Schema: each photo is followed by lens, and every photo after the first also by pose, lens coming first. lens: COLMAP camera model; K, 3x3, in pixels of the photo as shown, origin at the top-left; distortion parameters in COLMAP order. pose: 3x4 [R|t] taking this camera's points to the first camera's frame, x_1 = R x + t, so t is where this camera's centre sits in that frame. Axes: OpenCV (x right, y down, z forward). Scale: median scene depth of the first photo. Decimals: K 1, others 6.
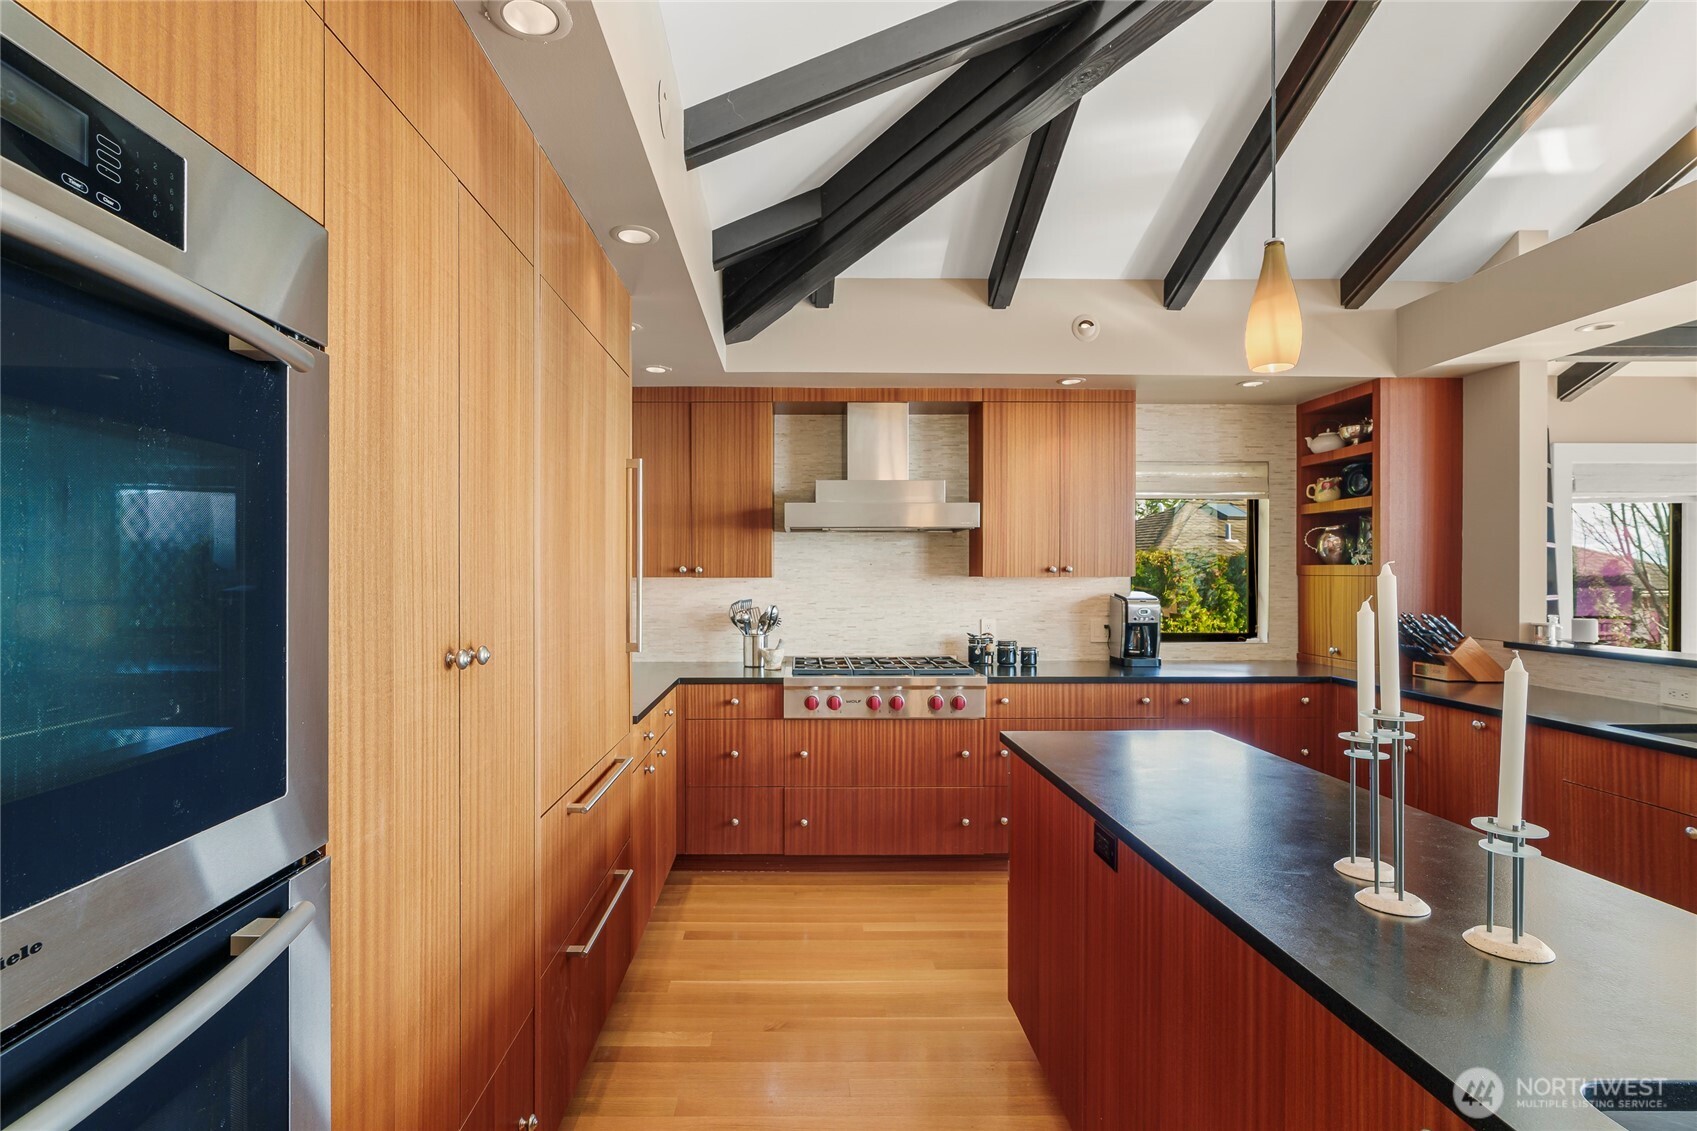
lens RADIAL K [[794.8, 0, 838.8], [0, 794.8, 571.7], [0, 0, 1]] dist [0.011404, -0.003131]
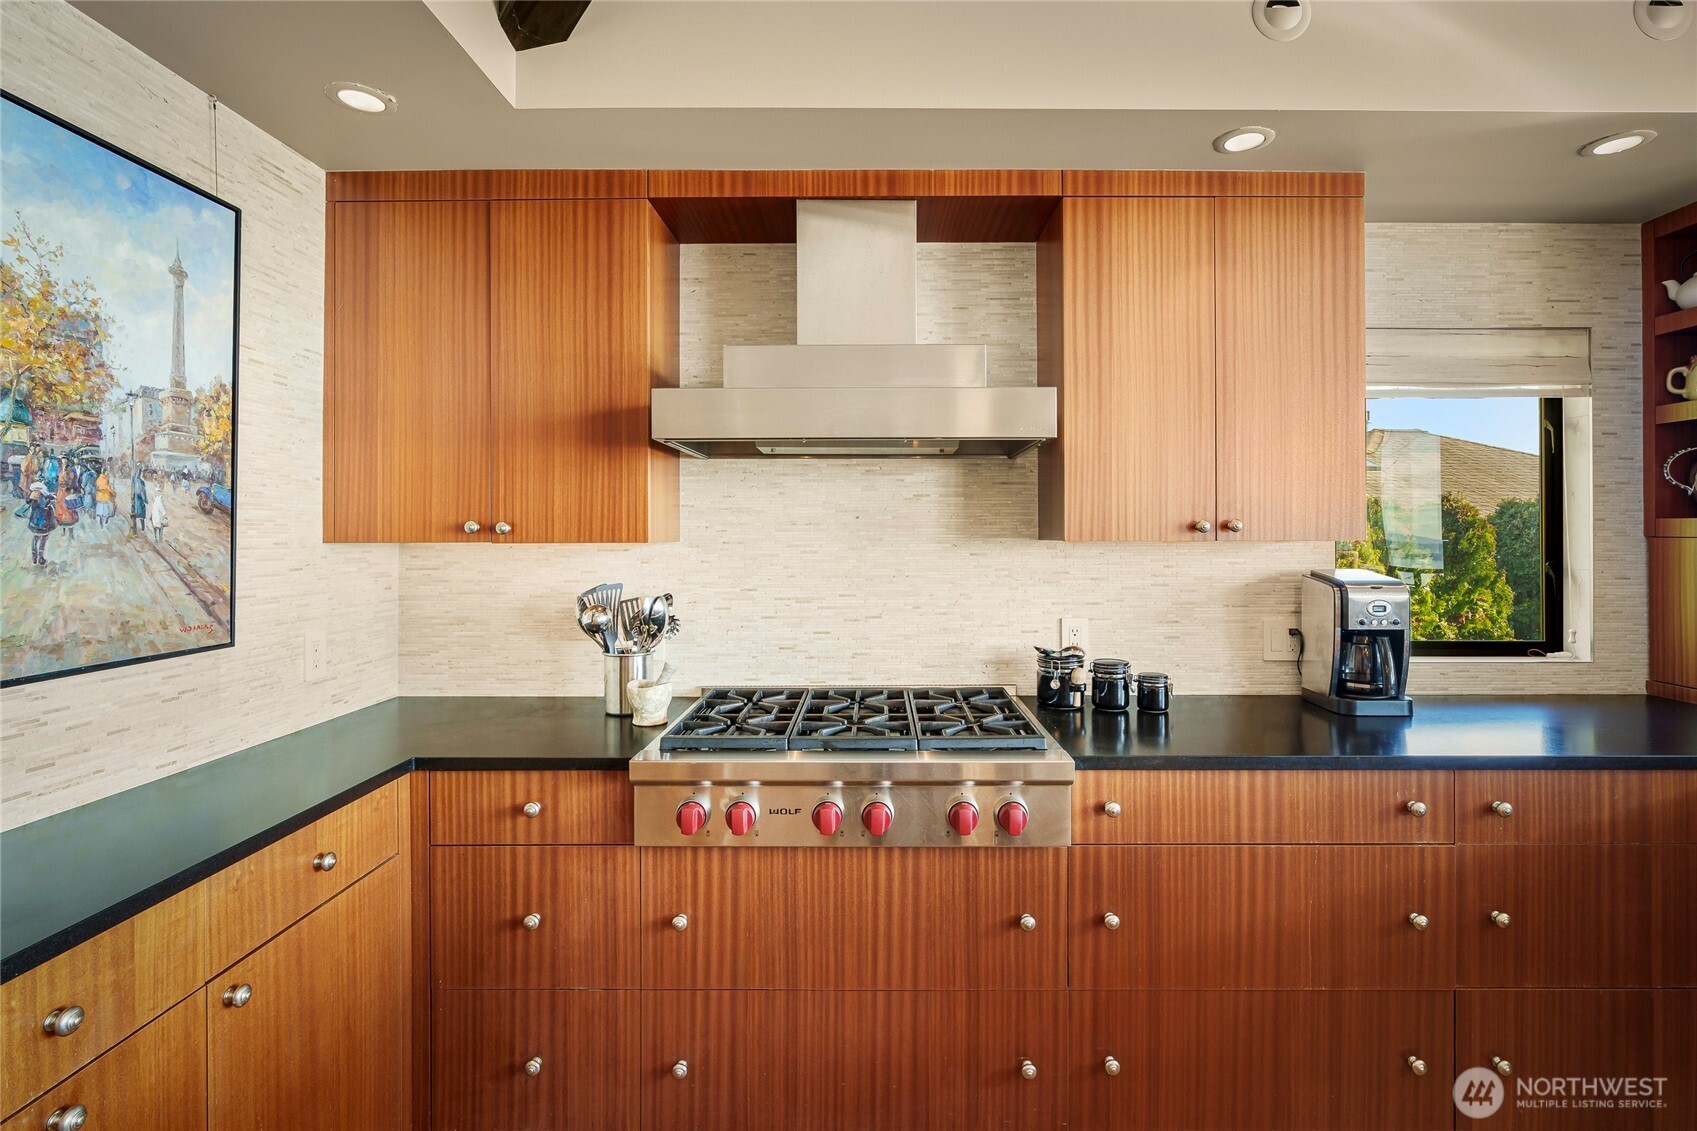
lens RADIAL K [[794.8, 0, 902.1], [0, 794.8, 518.5], [0, 0, 1]] dist [0.011404, -0.003131]
pose [[0.999766, -0.001543, -0.021558, 0.088331], [0.001227, 0.999892, -0.014676, -0.000512], [0.021579, 0.014646, 0.999660, 0.486721]]
